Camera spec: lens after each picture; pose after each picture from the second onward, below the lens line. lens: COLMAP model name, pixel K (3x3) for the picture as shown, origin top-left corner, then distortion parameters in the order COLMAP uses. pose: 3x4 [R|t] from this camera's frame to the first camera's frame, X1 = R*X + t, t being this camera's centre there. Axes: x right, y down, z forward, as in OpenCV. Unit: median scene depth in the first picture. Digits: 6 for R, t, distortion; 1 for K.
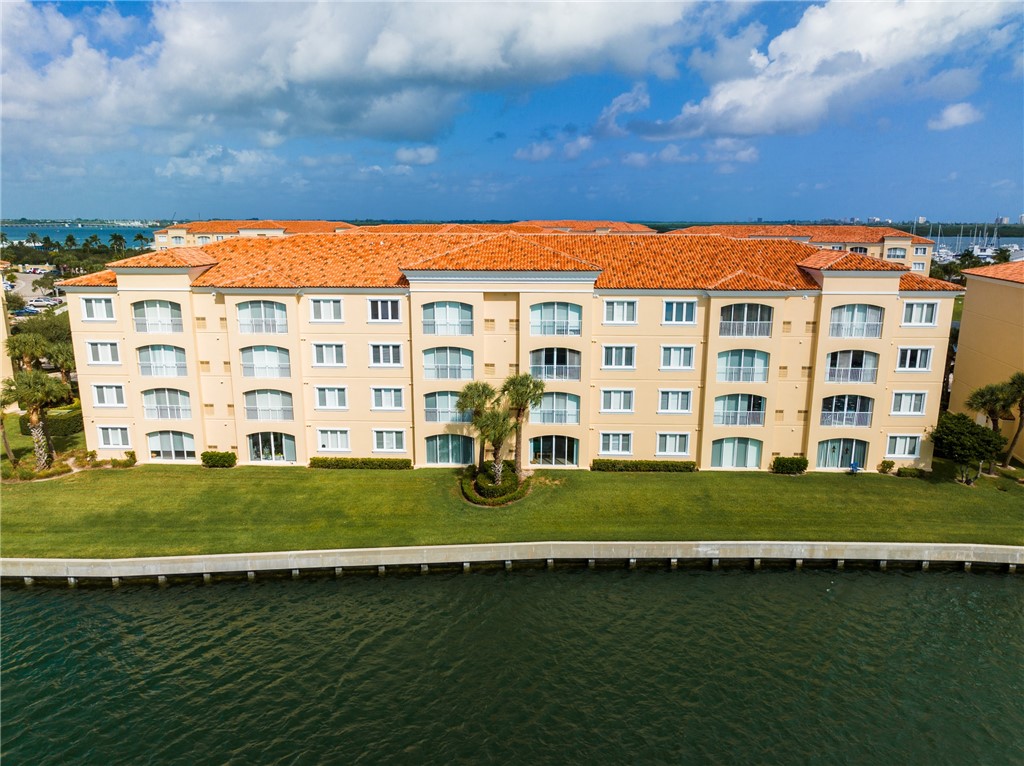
lens RADIAL K [[712.6, 0, 512.5], [0, 712.6, 378.9], [0, 0, 1]] dist [-0.015595, 0.024164]
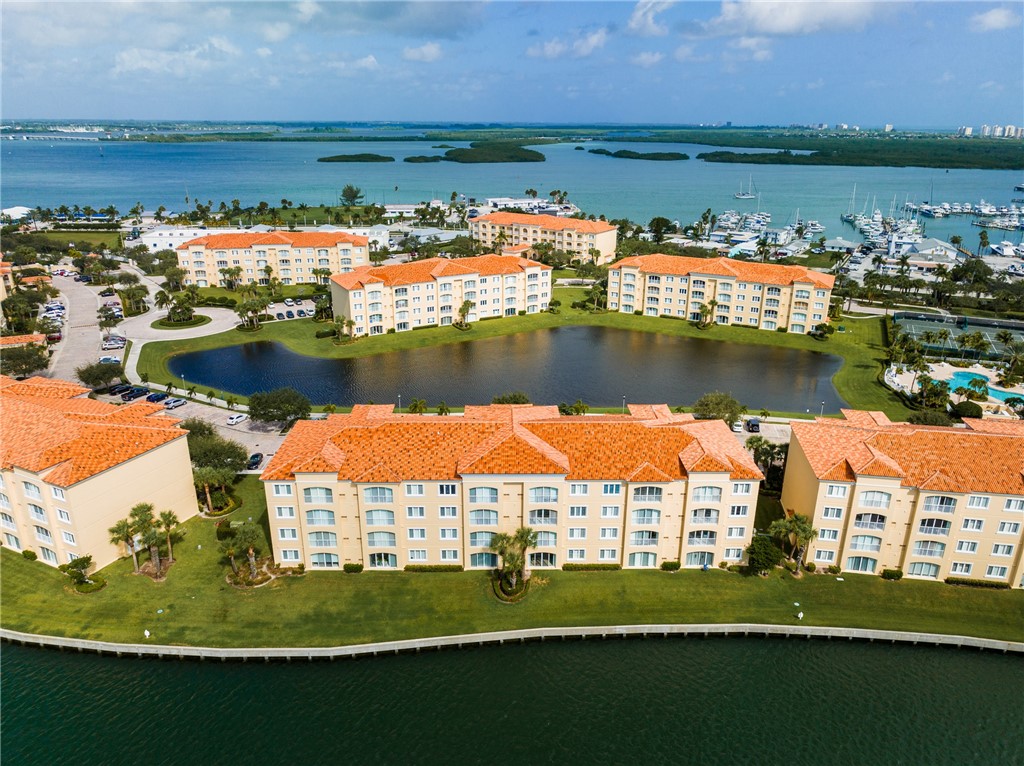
lens RADIAL K [[712.6, 0, 511.2], [0, 712.6, 382.5], [0, 0, 1]] dist [-0.015595, 0.024164]
pose [[0.998943, -0.013583, 0.043916, -0.094842], [0.007439, 0.990522, 0.137151, -0.602999], [-0.045363, -0.136679, 0.989576, -0.730083]]
